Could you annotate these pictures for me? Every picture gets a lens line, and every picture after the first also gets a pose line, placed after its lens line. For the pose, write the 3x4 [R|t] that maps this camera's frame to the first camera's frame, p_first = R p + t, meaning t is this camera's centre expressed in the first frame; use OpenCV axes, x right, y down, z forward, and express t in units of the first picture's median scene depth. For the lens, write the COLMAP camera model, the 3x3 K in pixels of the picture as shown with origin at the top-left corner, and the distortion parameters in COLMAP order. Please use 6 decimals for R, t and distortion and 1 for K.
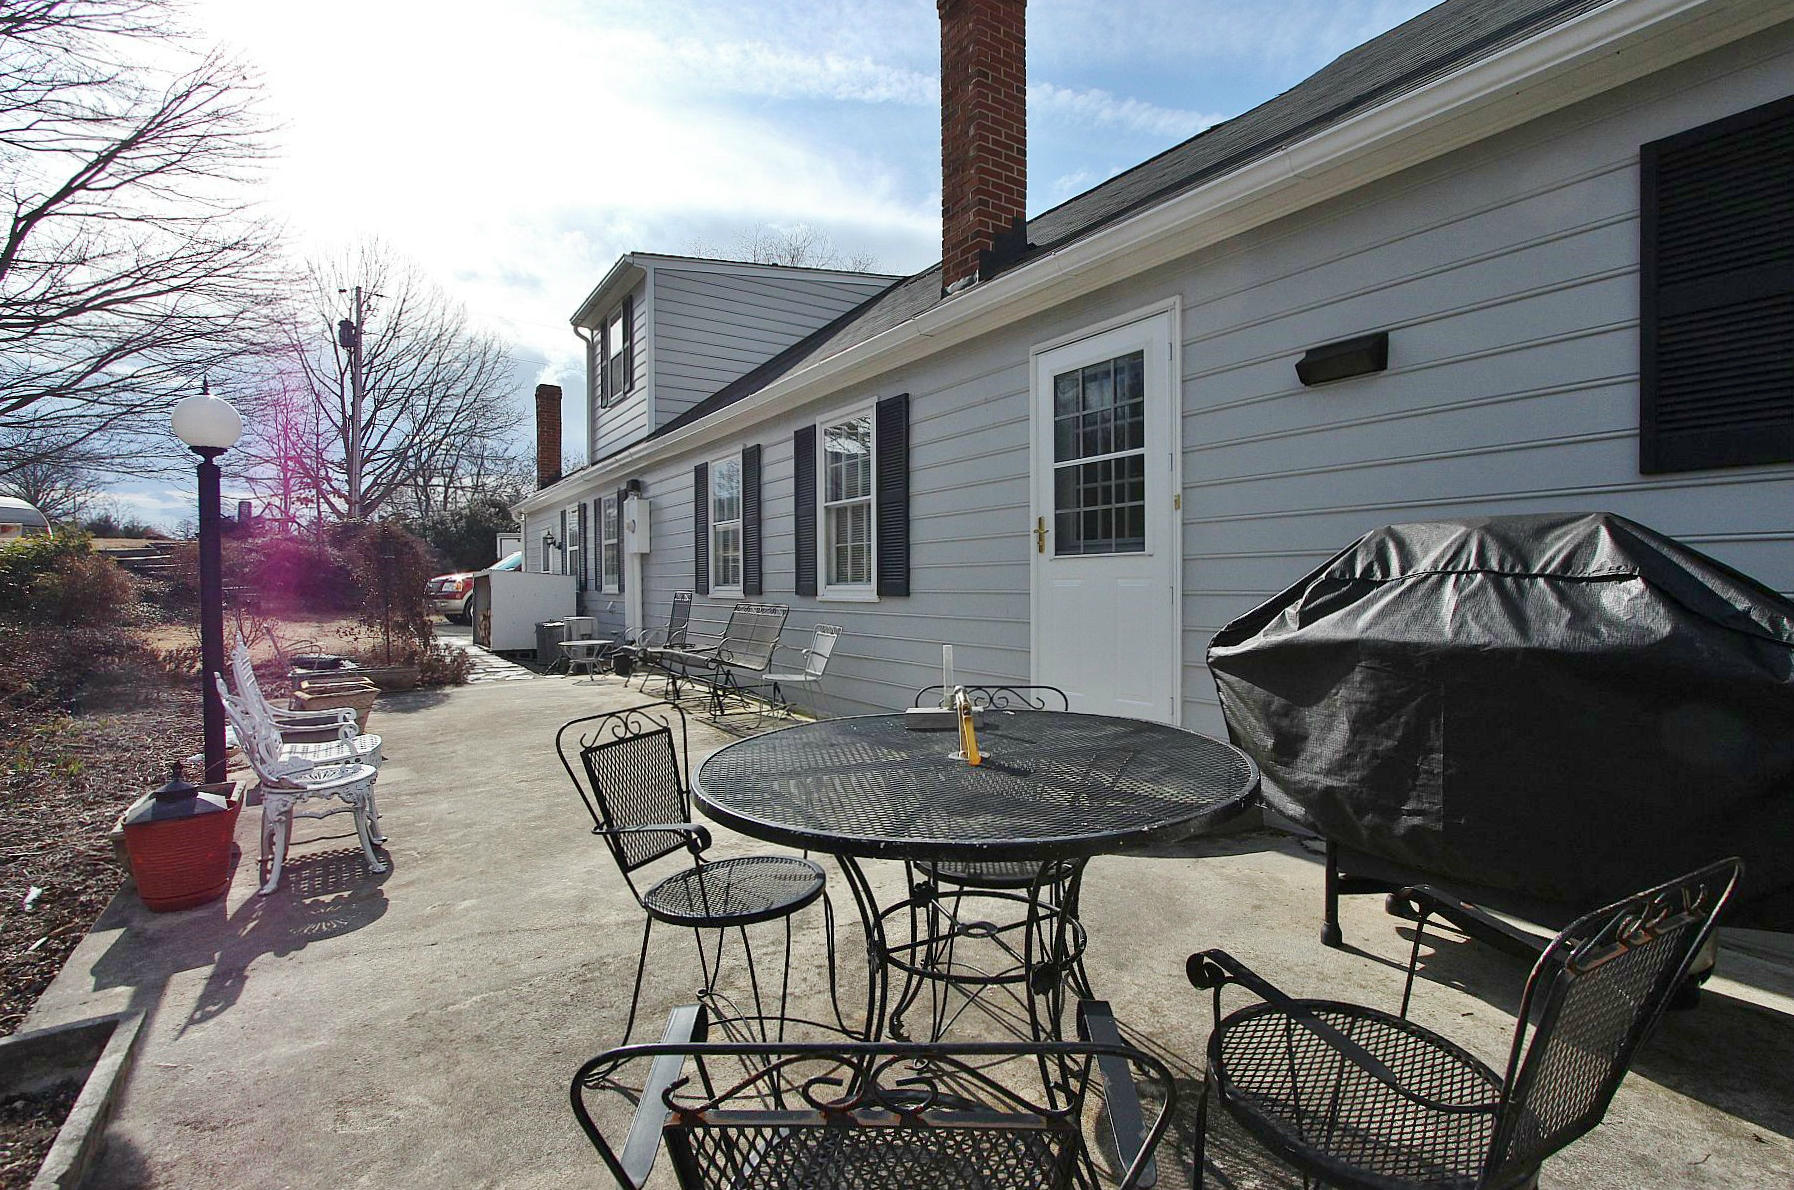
lens RADIAL K [[842.6, 0, 897.0], [0, 842.6, 595.0], [0, 0, 1]] dist [-0.020886, 0.000041]
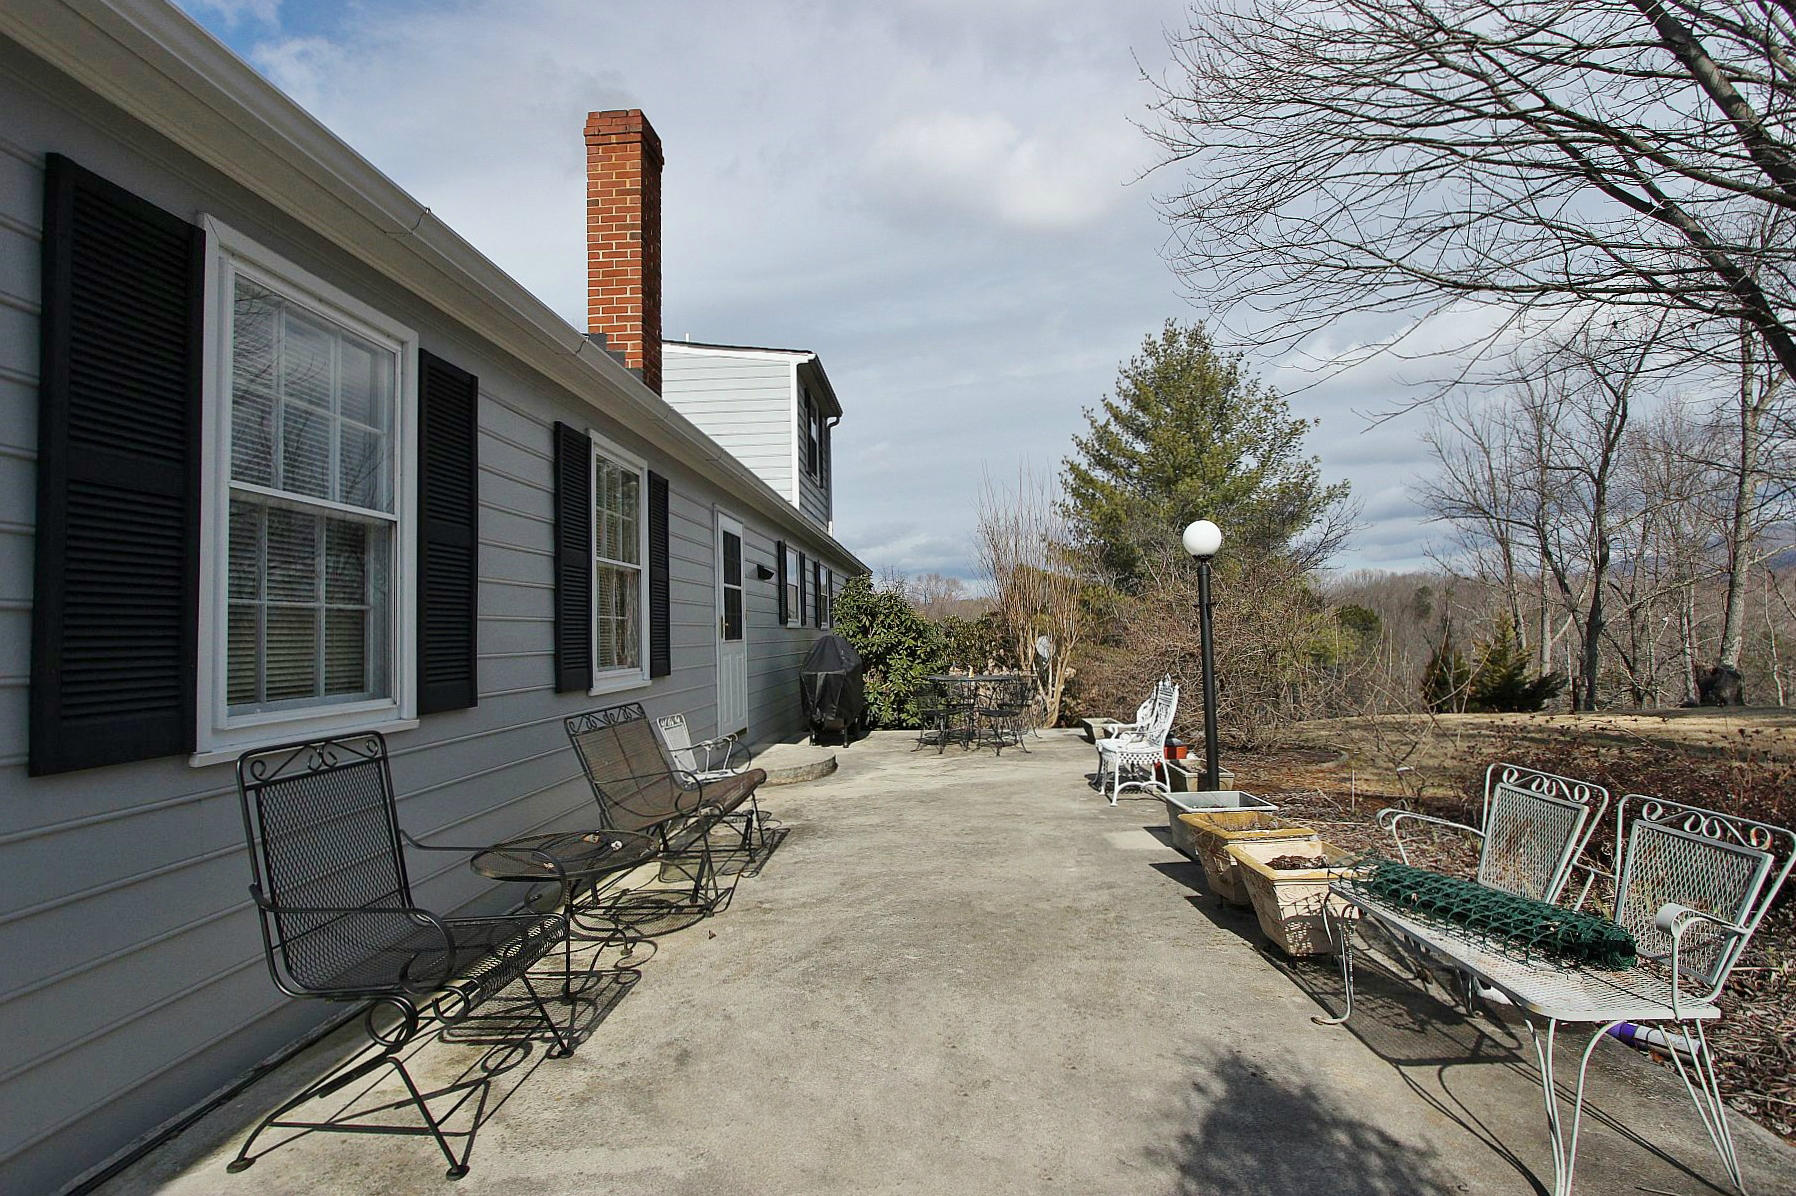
lens RADIAL K [[832.0, 0, 898.0], [0, 832.0, 598.0], [0, 0, 1]] dist [-0.000510, -0.000085]
pose [[-0.787623, 0.050772, 0.614062, -0.602820], [0.032479, 0.998635, -0.040910, -0.040185], [-0.615301, -0.012278, -0.788197, 1.286861]]
